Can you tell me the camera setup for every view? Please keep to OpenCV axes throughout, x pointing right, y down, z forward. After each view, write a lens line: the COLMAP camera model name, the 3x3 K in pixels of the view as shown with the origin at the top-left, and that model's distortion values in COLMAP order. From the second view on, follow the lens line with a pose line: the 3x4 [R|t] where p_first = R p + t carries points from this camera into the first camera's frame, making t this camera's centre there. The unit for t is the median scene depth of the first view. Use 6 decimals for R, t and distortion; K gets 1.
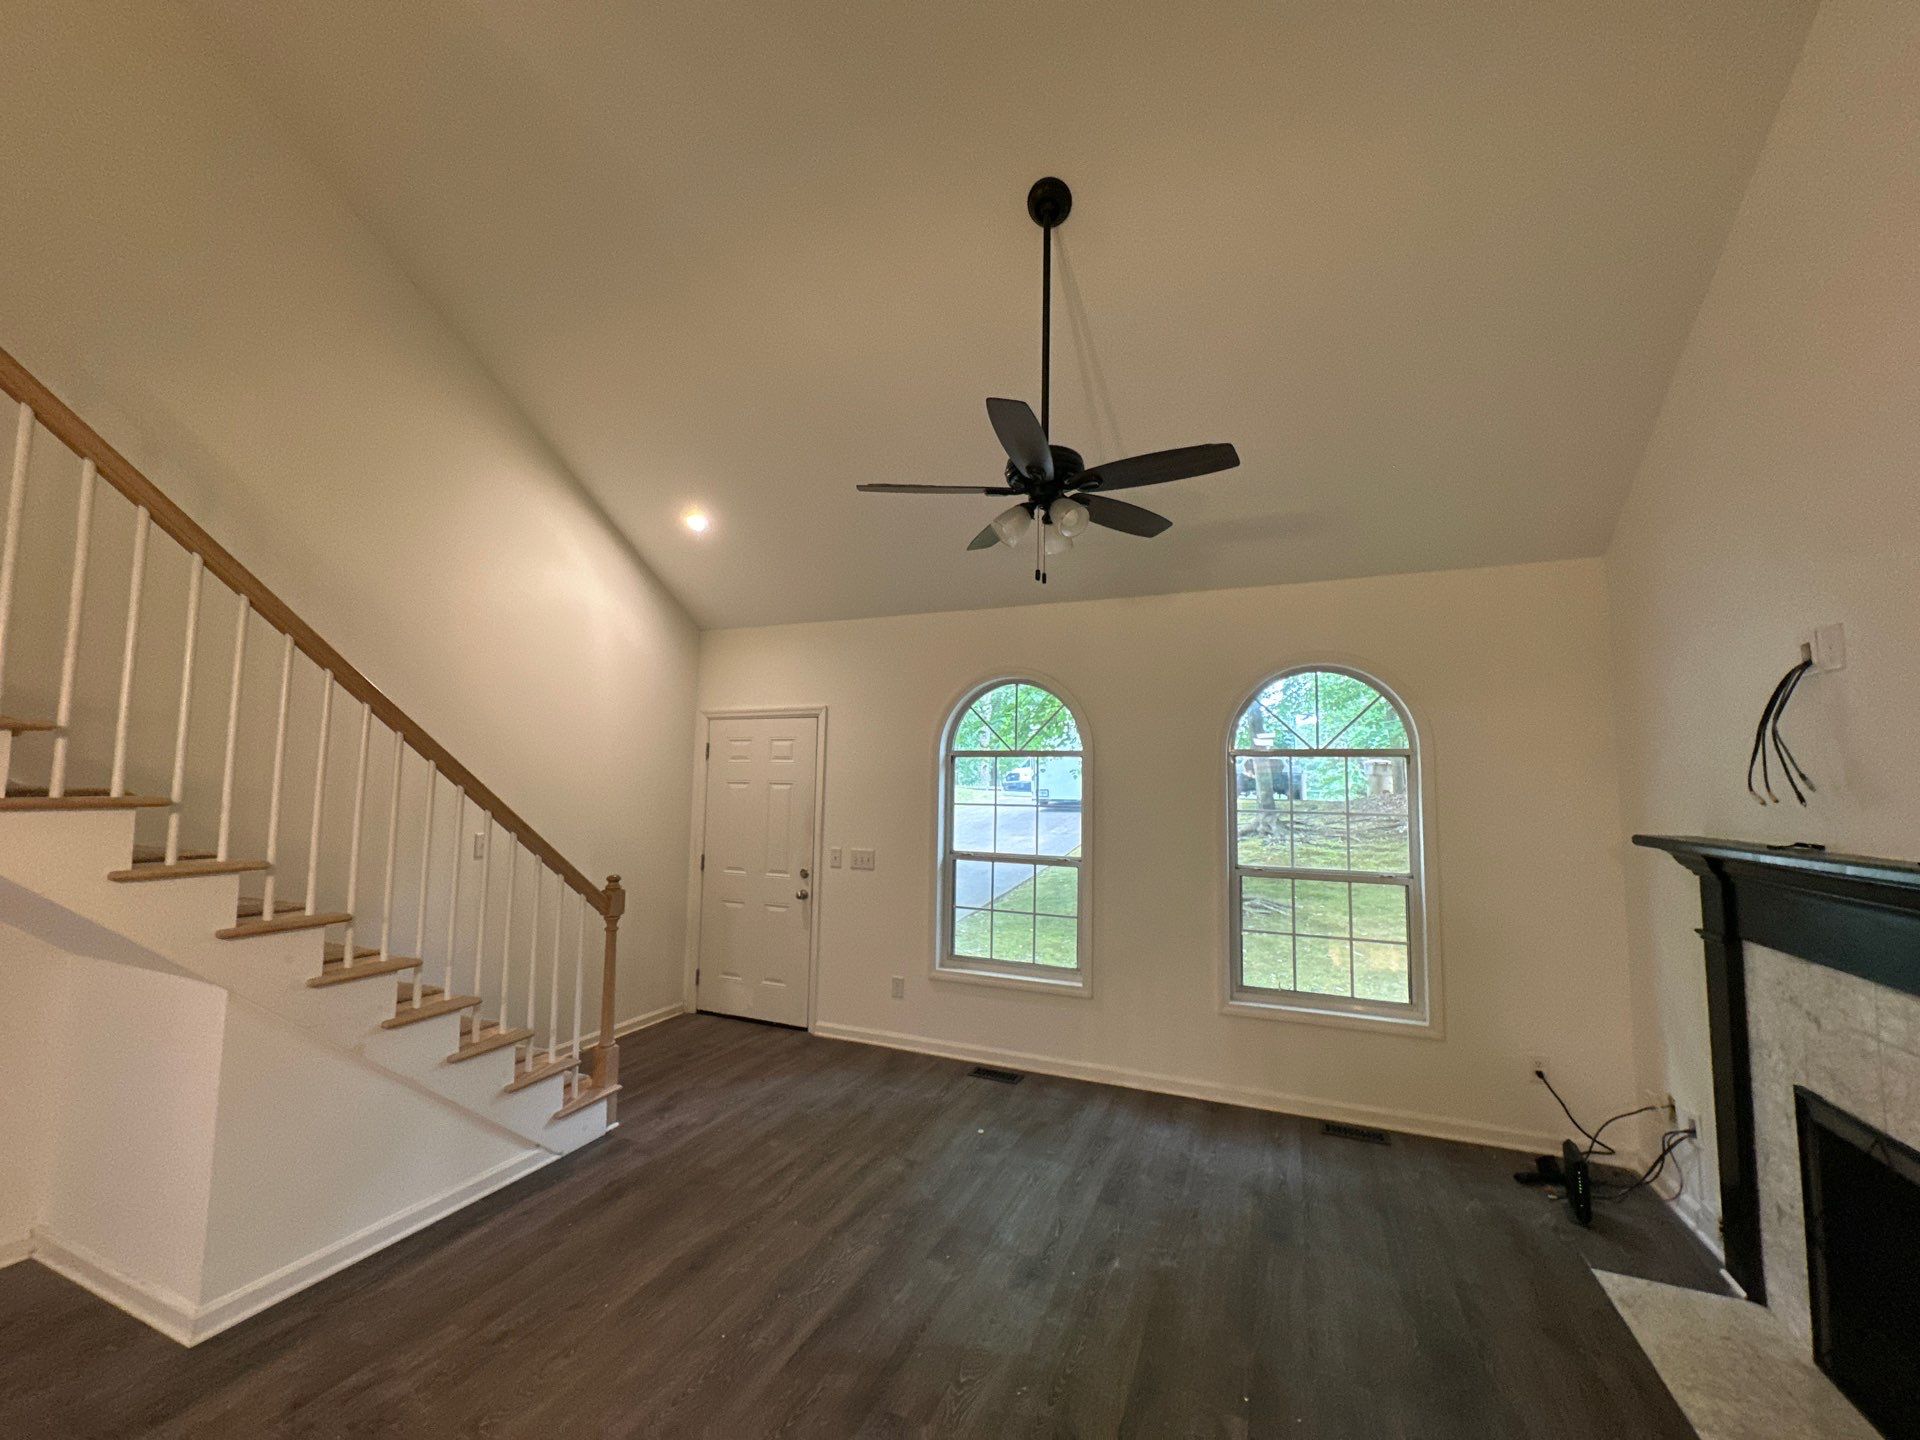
lens RADIAL K [[767.4, 0, 964.5], [0, 767.4, 716.4], [0, 0, 1]] dist [-0.002433, 0.000551]
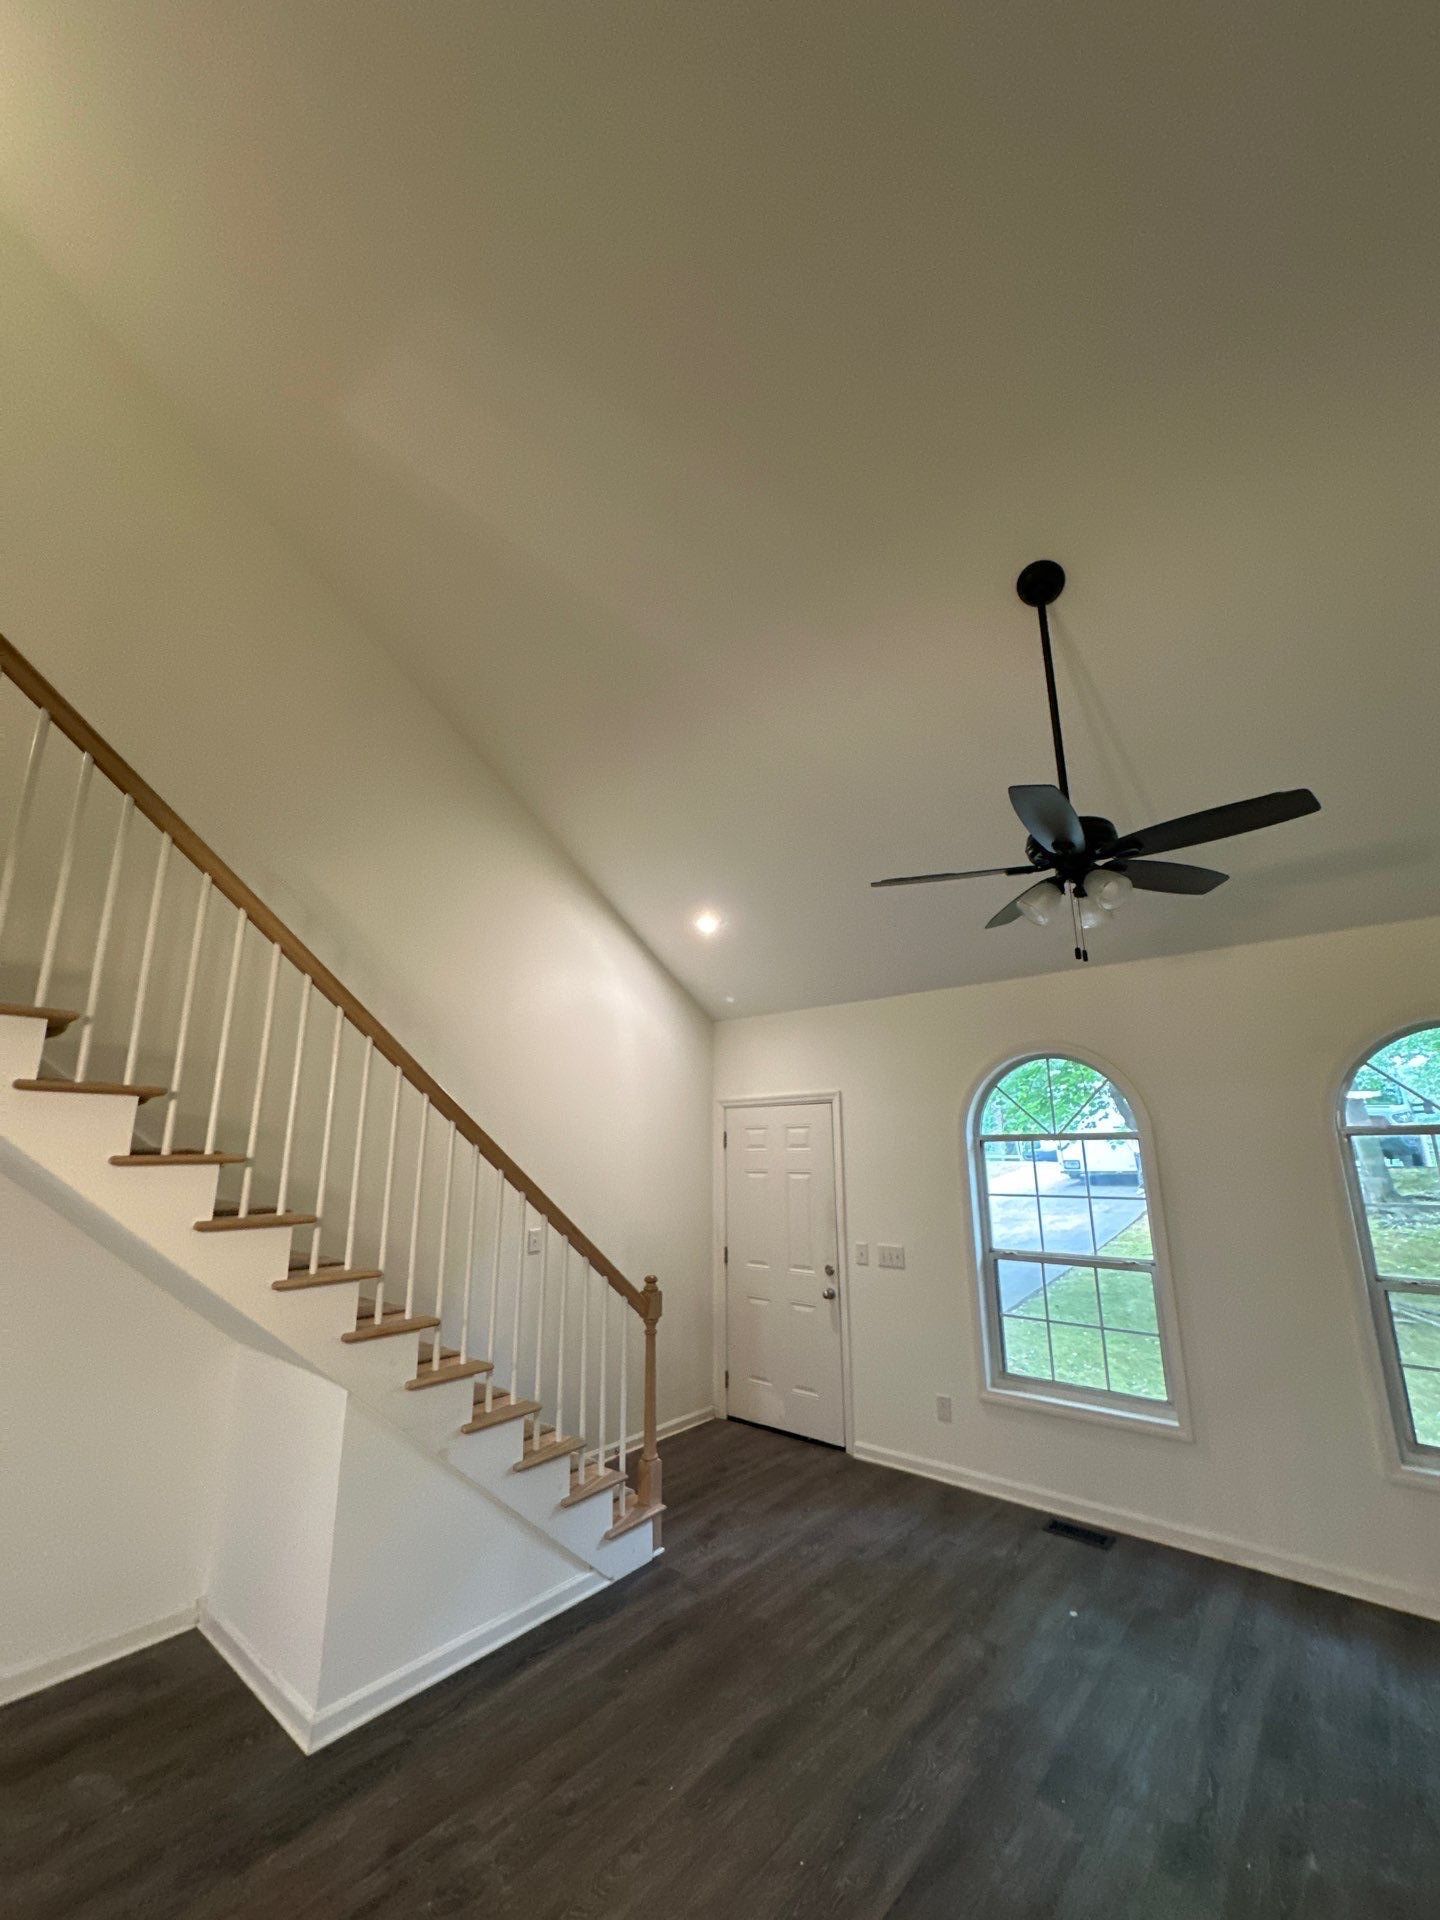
lens RADIAL K [[767.4, 0, 724.4], [0, 767.4, 956.5], [0, 0, 1]] dist [-0.002433, 0.000551]
pose [[0.953397, -0.096189, -0.285975, -0.044140], [0.047977, 0.984093, -0.171055, -0.041870], [0.297880, 0.149363, 0.942846, 0.007821]]
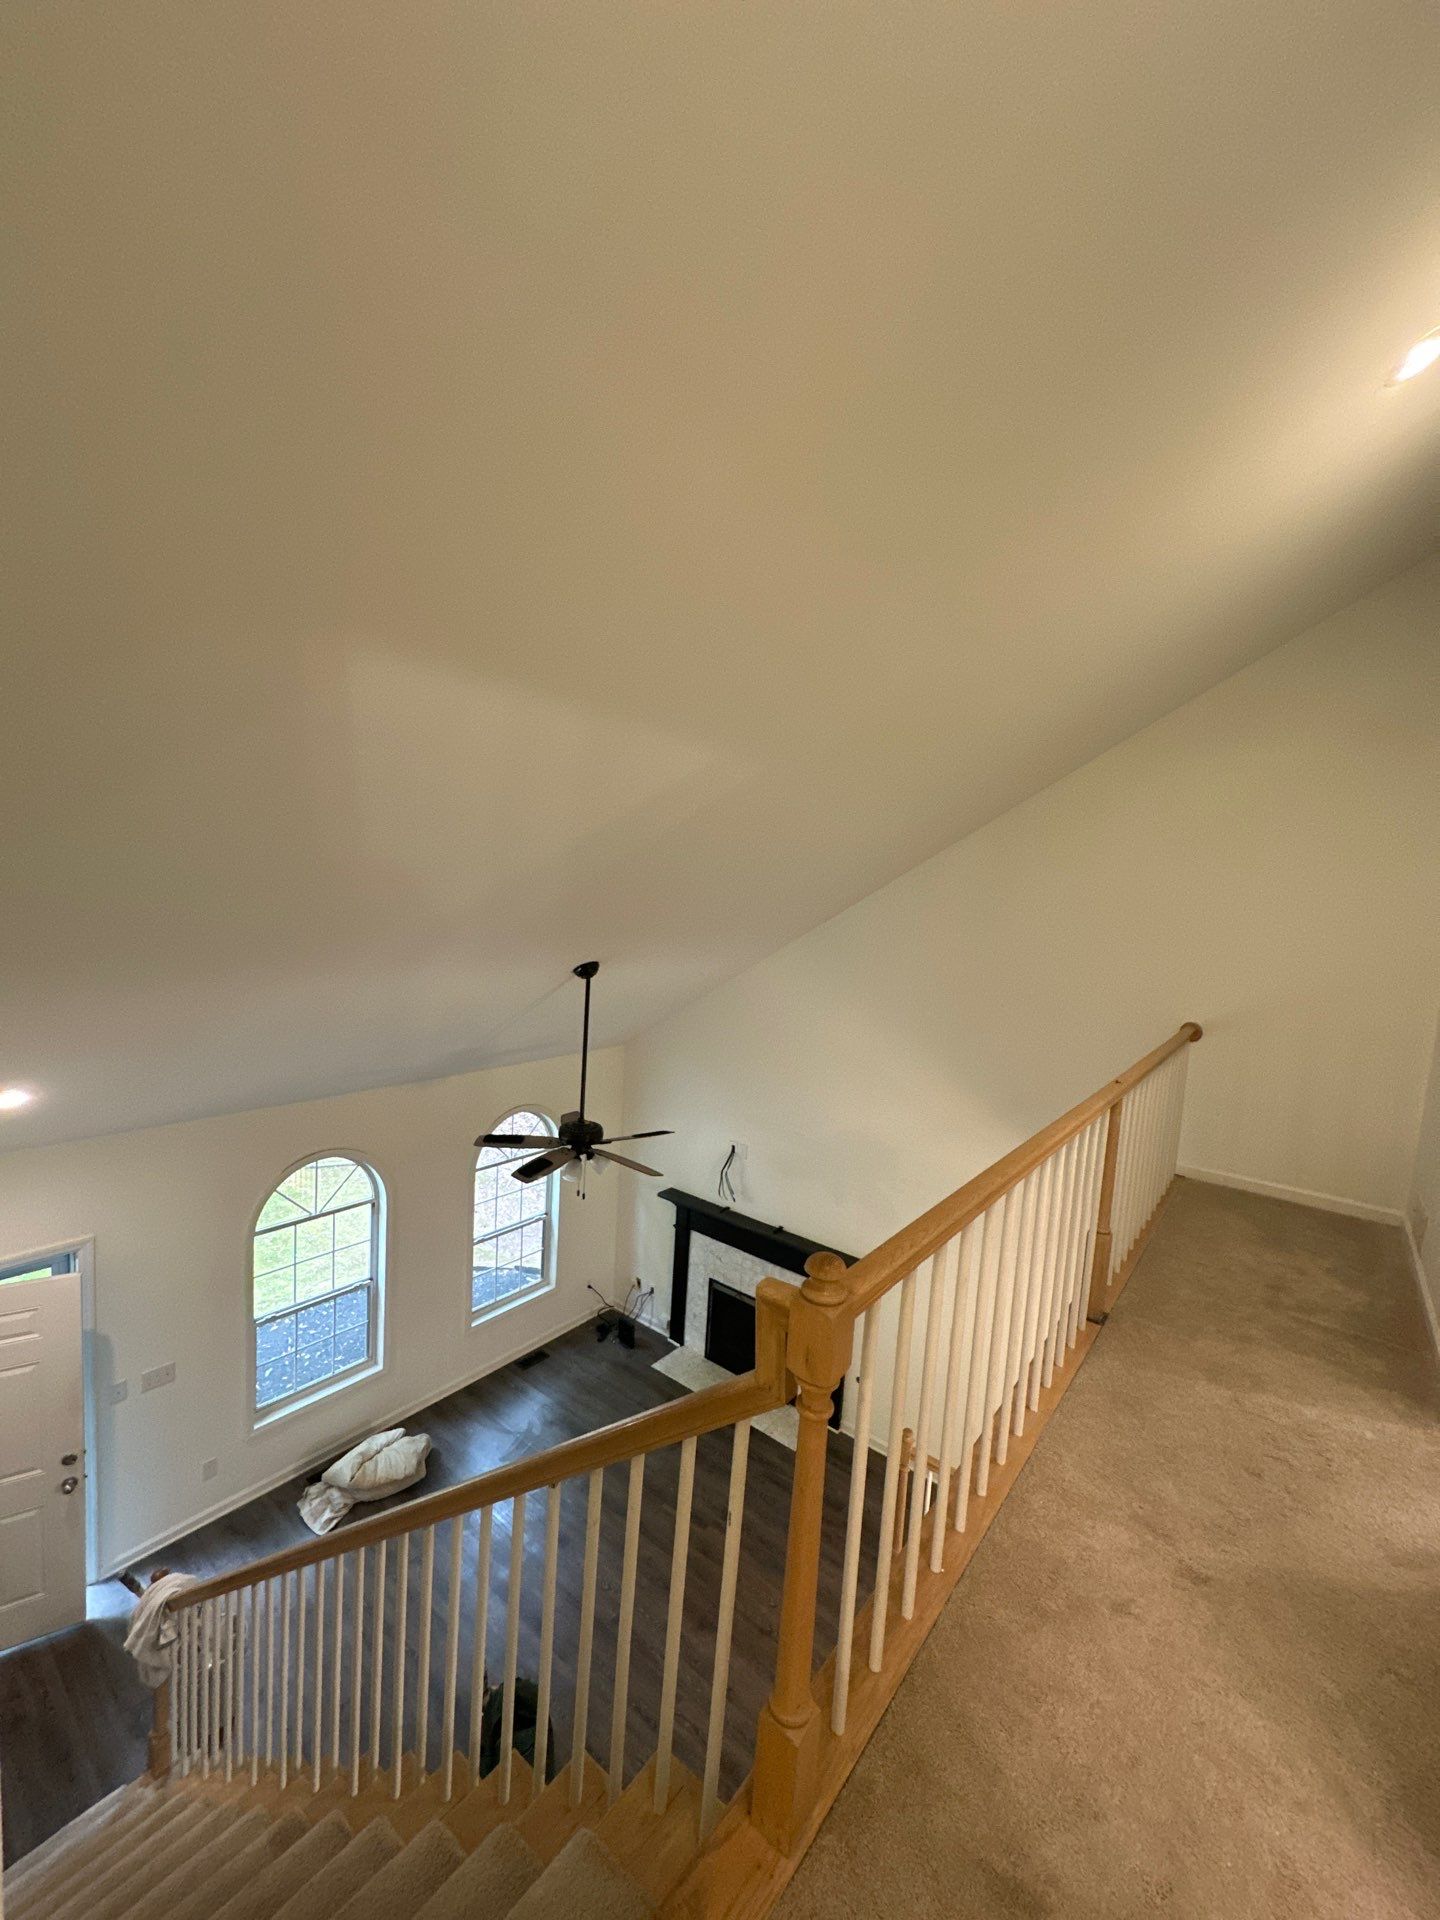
lens RADIAL K [[767.4, 0, 712.5], [0, 767.4, 948.8], [0, 0, 1]] dist [-0.002433, 0.000551]
pose [[0.286620, -0.073944, 0.955186, -1.493961], [-0.127638, 0.985182, 0.114566, -0.997021], [-0.949504, -0.154755, 0.272935, 0.283809]]
